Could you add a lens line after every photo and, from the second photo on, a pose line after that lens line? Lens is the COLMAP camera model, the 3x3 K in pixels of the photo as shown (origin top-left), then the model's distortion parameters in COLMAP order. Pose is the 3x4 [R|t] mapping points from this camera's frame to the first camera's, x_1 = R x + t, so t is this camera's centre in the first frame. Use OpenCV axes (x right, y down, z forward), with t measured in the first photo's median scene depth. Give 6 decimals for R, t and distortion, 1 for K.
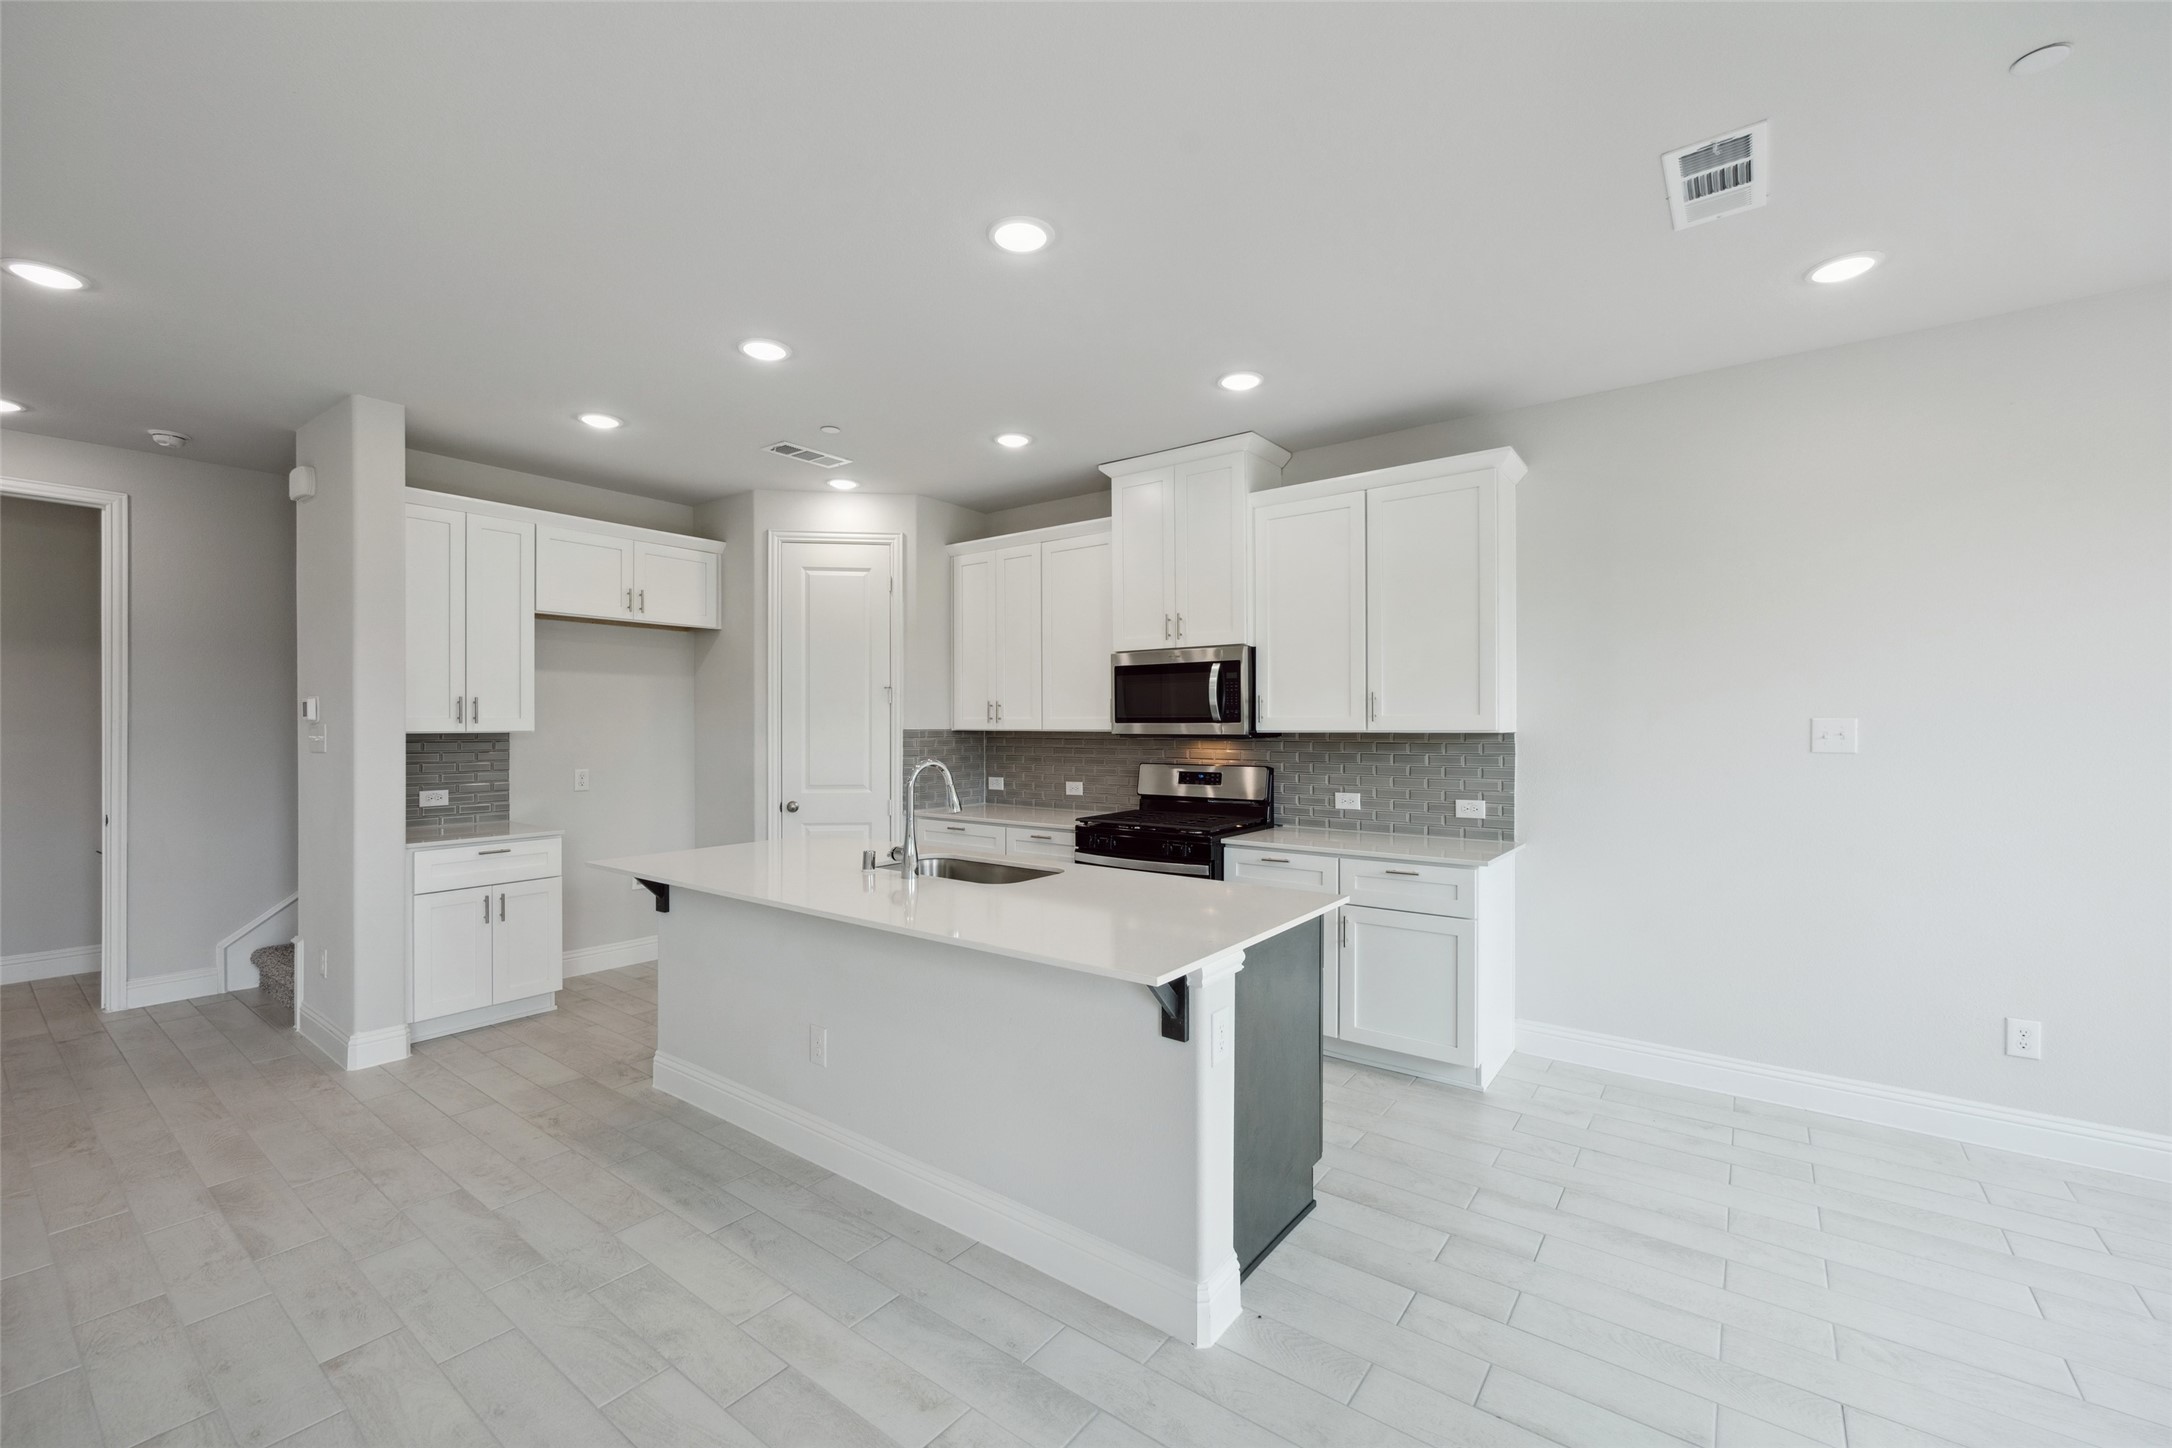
lens RADIAL K [[893.4, 0, 1084.4], [0, 893.4, 726.1], [0, 0, 1]] dist [-0.004072, -0.000282]
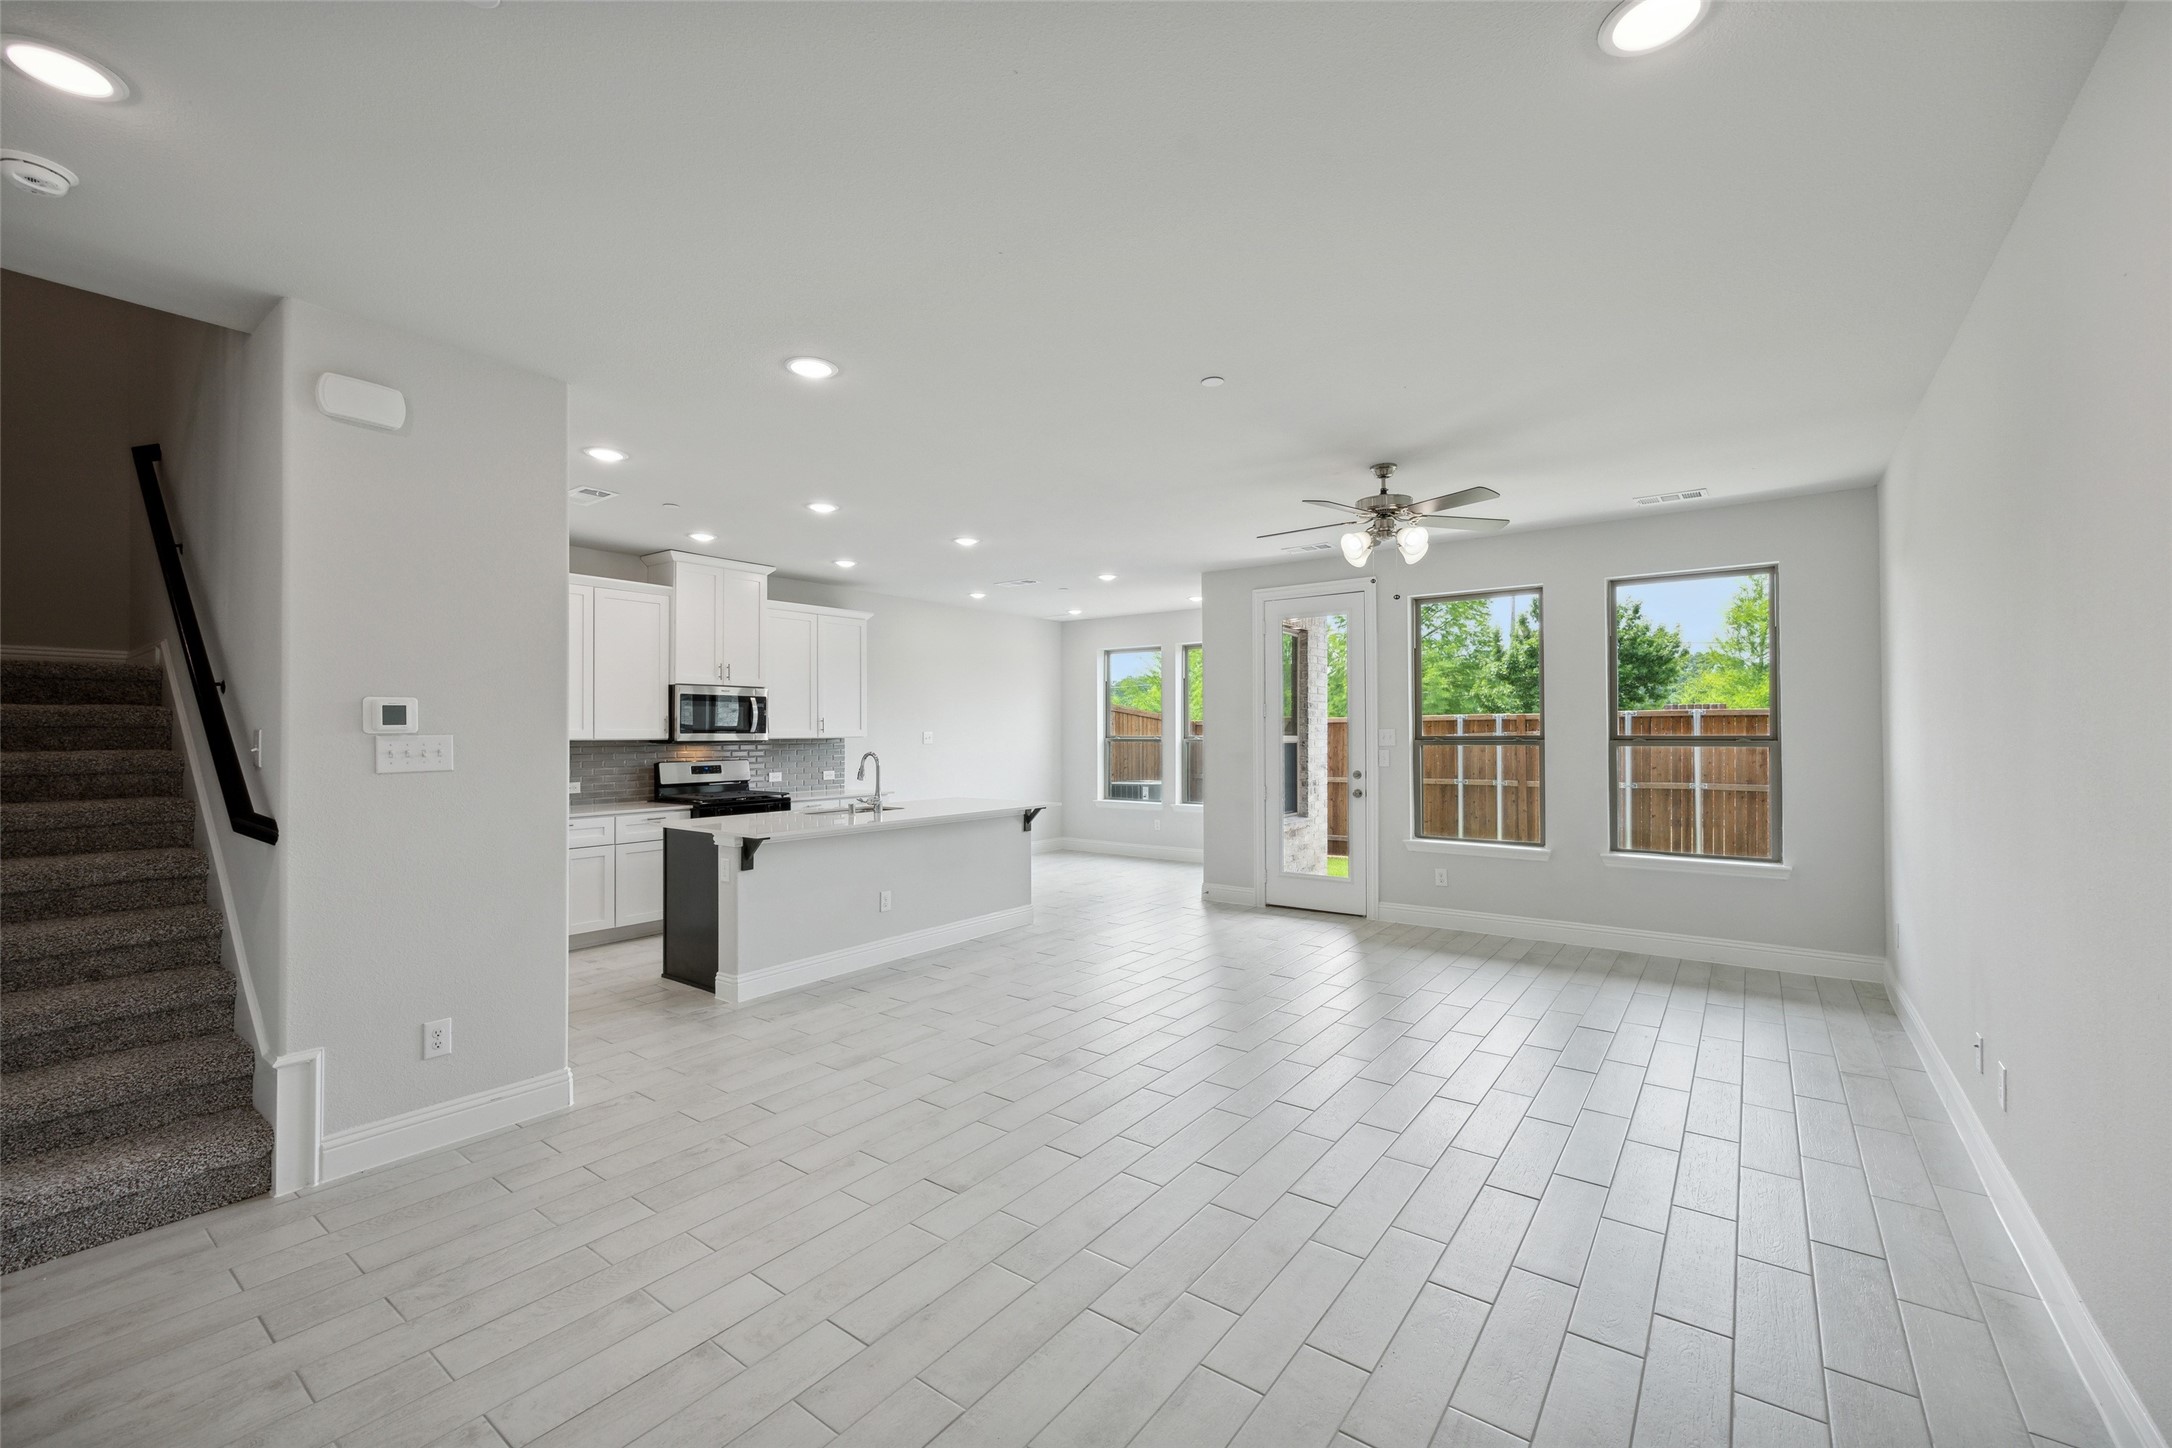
lens RADIAL K [[884.6, 0, 1077.7], [0, 884.6, 728.8], [0, 0, 1]] dist [-0.002332, -0.000102]
pose [[-0.001251, 0.005342, 0.999985, -1.495693], [0.002703, 0.999982, -0.005339, -0.001764], [-0.999996, 0.002696, -0.001265, 0.397690]]
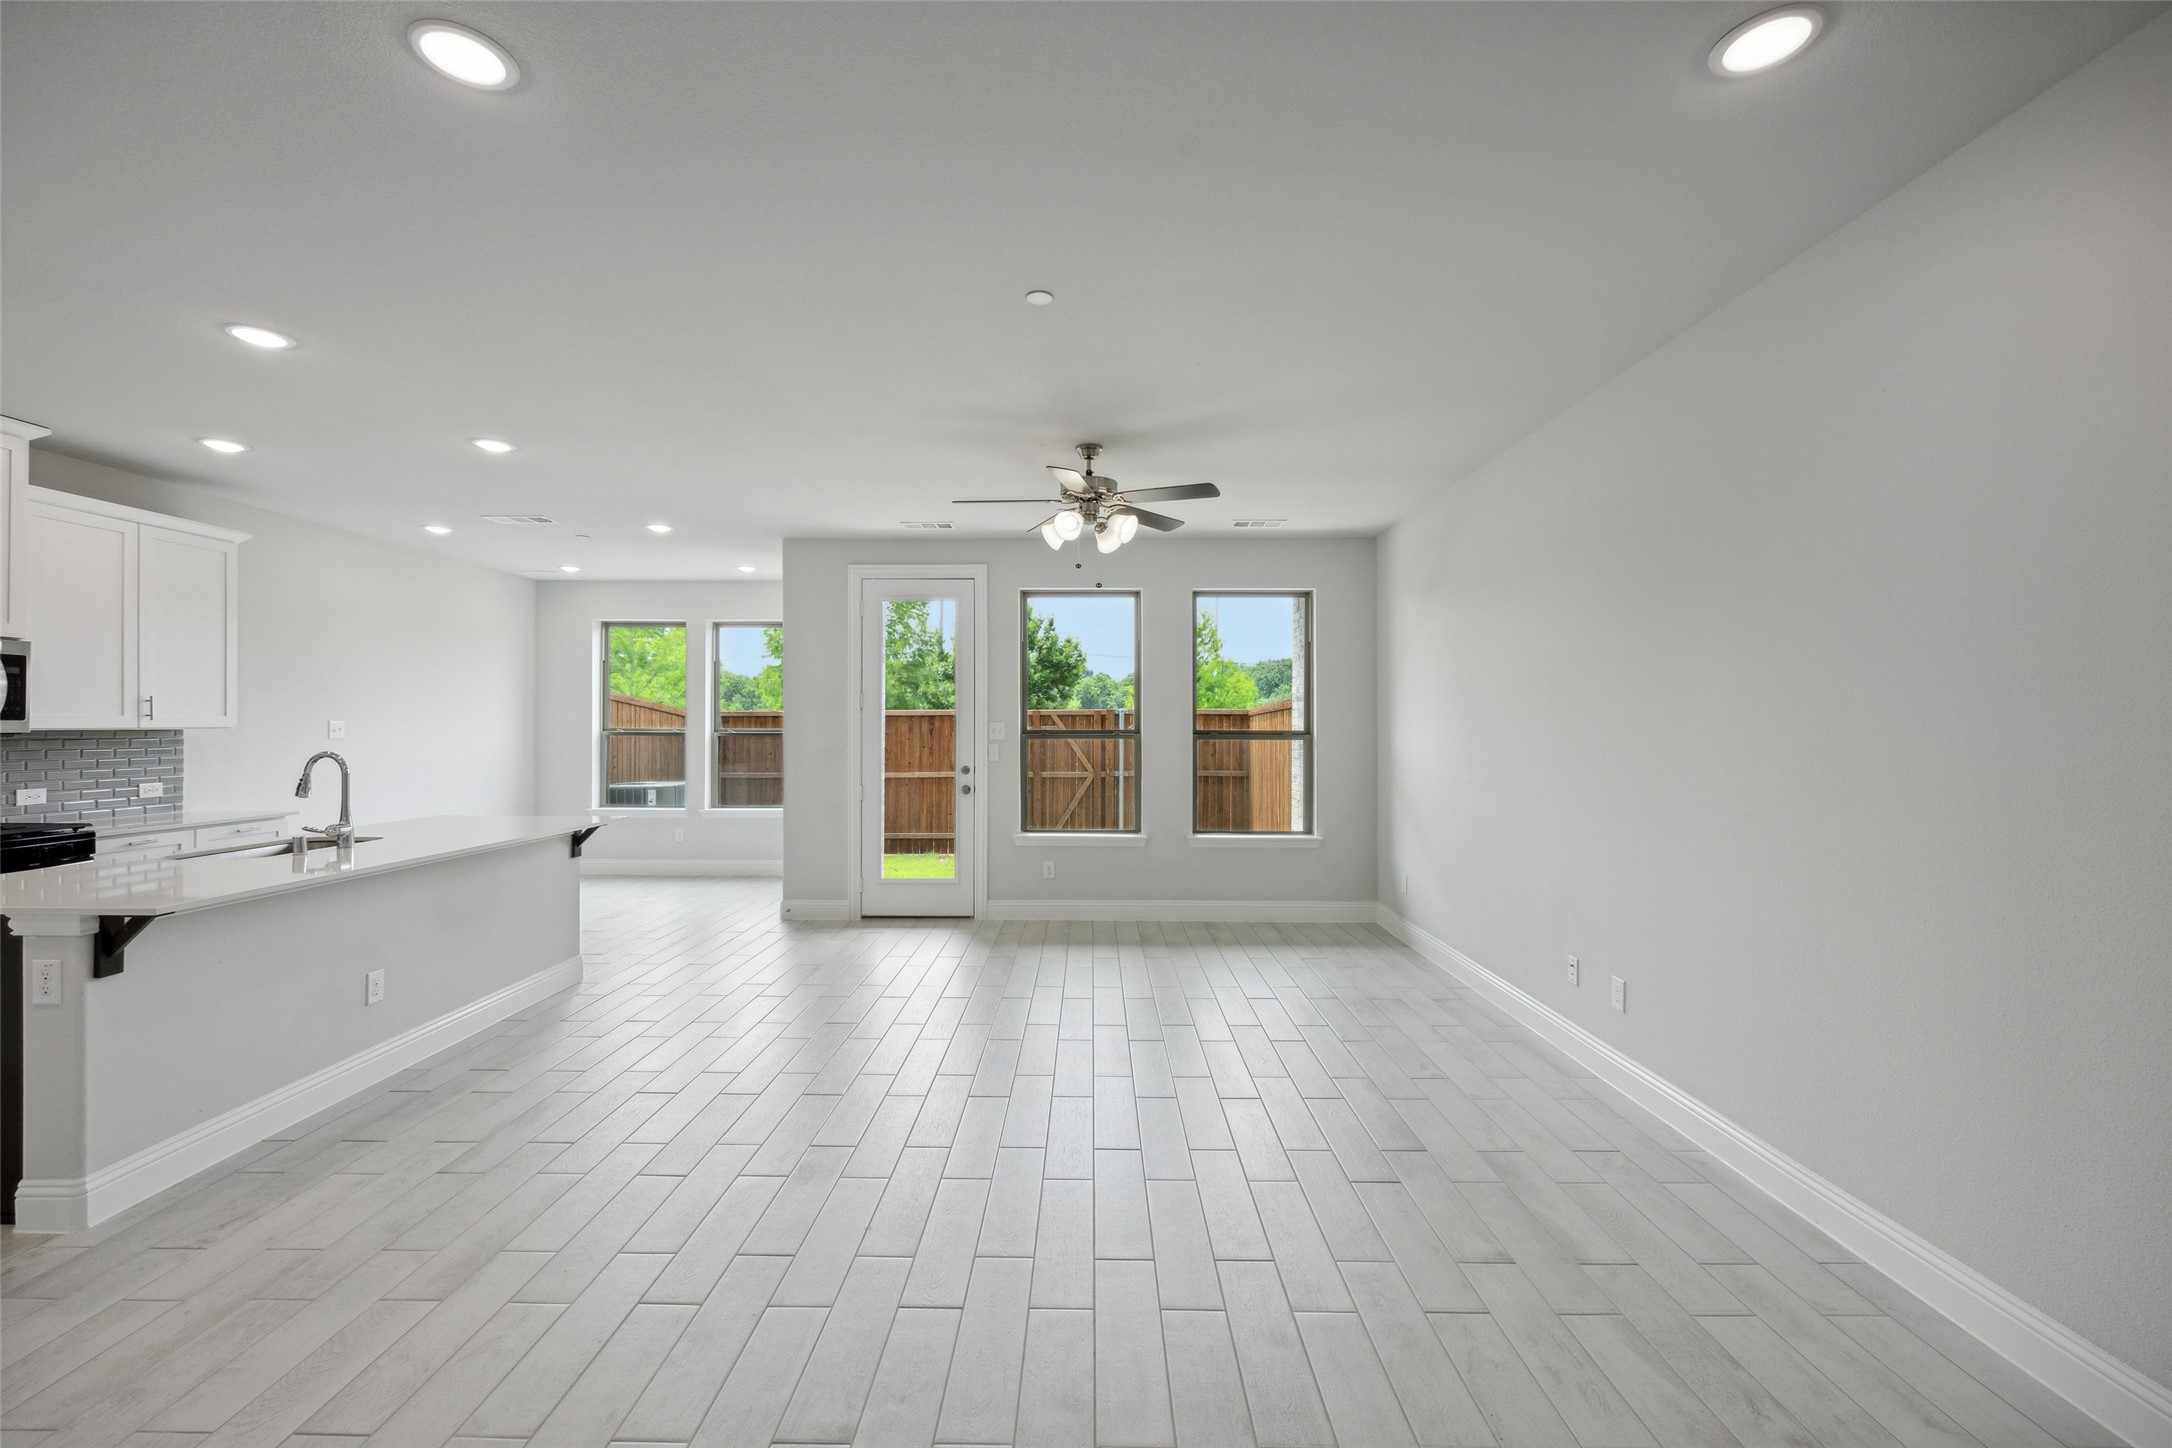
lens RADIAL K [[884.6, 0, 1077.7], [0, 884.6, 728.8], [0, 0, 1]] dist [-0.002332, -0.000102]
pose [[-0.593094, -0.003022, 0.805127, -1.244939], [-0.003464, 0.999993, 0.001202, 0.000290], [-0.805126, -0.002076, -0.593101, 0.639957]]
